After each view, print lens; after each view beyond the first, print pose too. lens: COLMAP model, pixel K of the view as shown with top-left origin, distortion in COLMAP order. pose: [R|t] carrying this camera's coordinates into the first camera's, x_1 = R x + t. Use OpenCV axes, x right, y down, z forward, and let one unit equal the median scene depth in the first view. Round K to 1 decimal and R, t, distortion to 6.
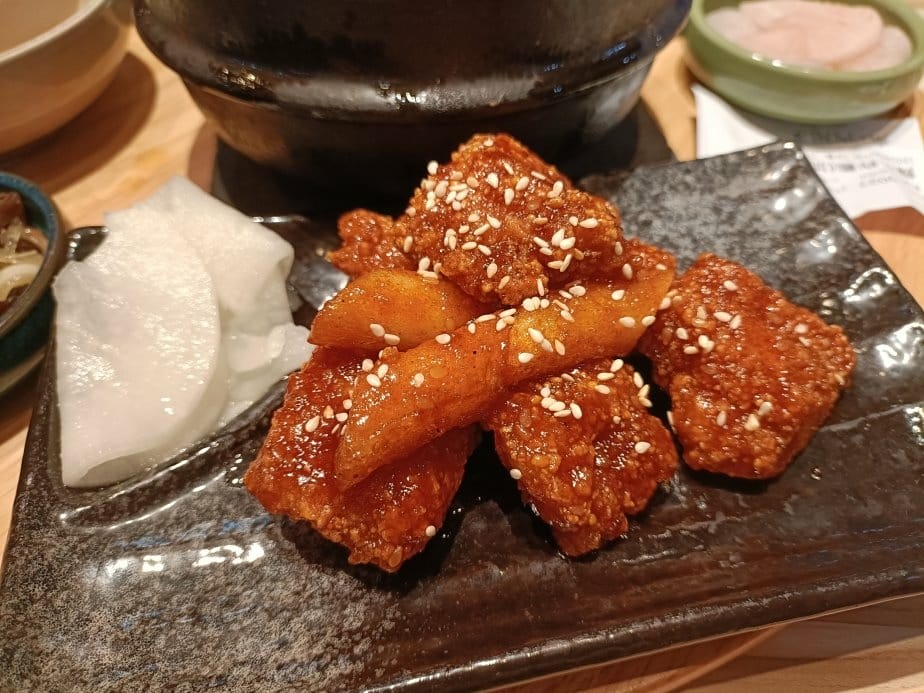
lens RADIAL K [[718.2, 0, 462.0], [0, 718.2, 346.5], [0, 0, 1]] dist [-0.010018, -0.000821]
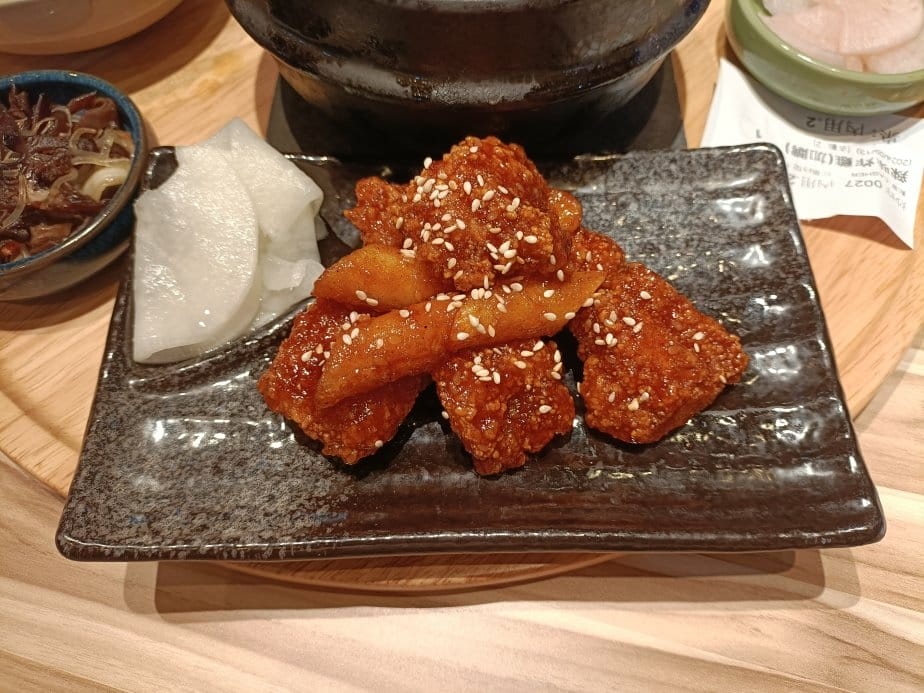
lens RADIAL K [[693.4, 0, 462.0], [0, 693.4, 346.5], [0, 0, 1]] dist [0.056856, -0.077122]
pose [[0.983155, 0.164872, -0.078893, 0.178308], [-0.143331, 0.963302, 0.226950, -0.241388], [0.113416, -0.211820, 0.970706, -0.251427]]
